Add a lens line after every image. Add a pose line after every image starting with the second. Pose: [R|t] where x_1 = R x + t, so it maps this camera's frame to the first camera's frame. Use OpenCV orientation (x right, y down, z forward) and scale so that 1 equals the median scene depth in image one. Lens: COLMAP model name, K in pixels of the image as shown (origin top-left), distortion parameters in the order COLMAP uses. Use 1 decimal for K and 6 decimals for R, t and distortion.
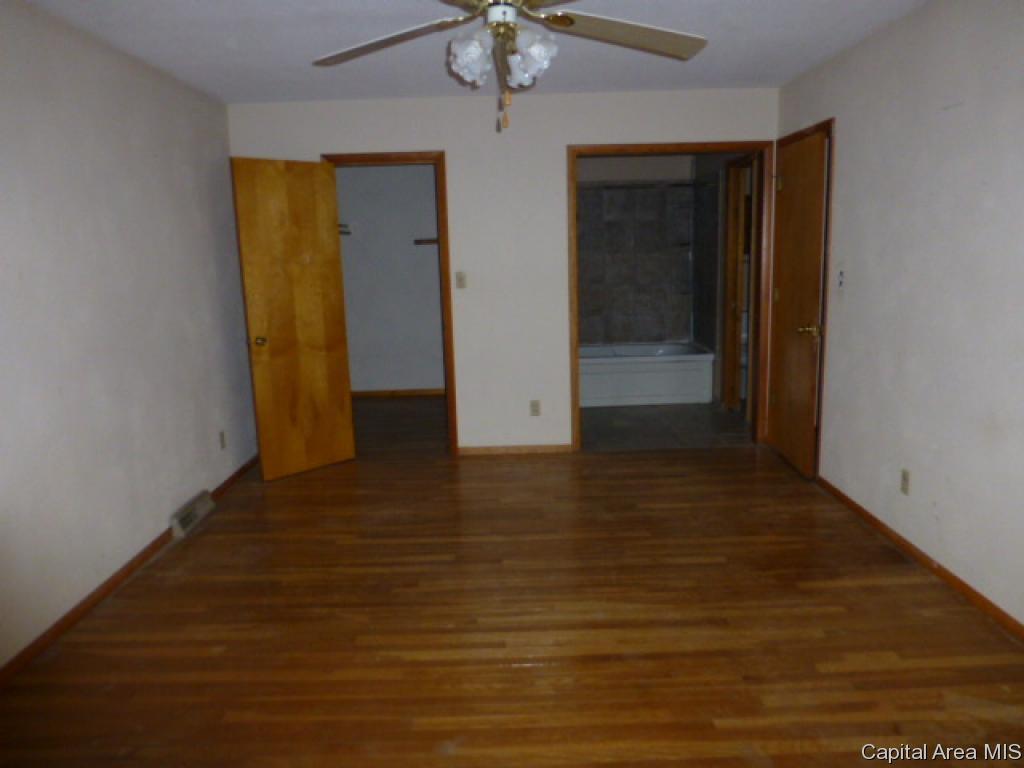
lens RADIAL K [[754.4, 0, 512.0], [0, 754.4, 384.0], [0, 0, 1]] dist [-0.004175, -0.003245]
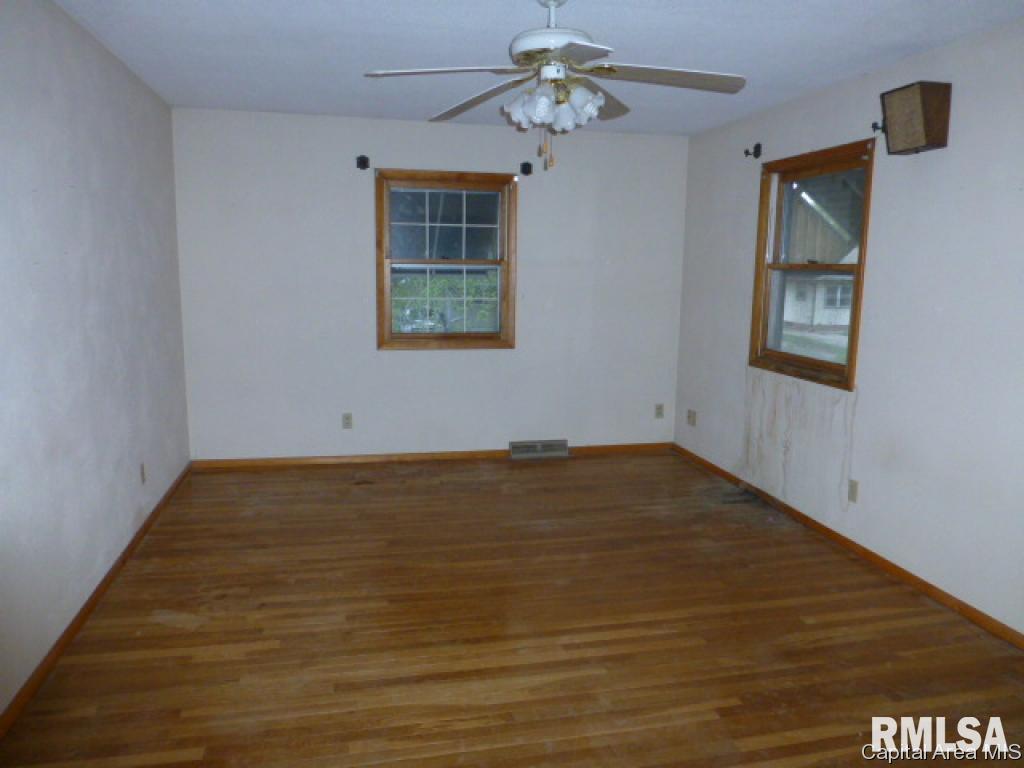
lens RADIAL K [[754.4, 0, 512.0], [0, 754.4, 384.0], [0, 0, 1]] dist [-0.004175, -0.003245]
pose [[-0.976631, 0.050553, -0.208895, 0.254431], [-0.025424, 0.937946, 0.345849, -0.348791], [0.213416, 0.343077, -0.914741, 1.779371]]
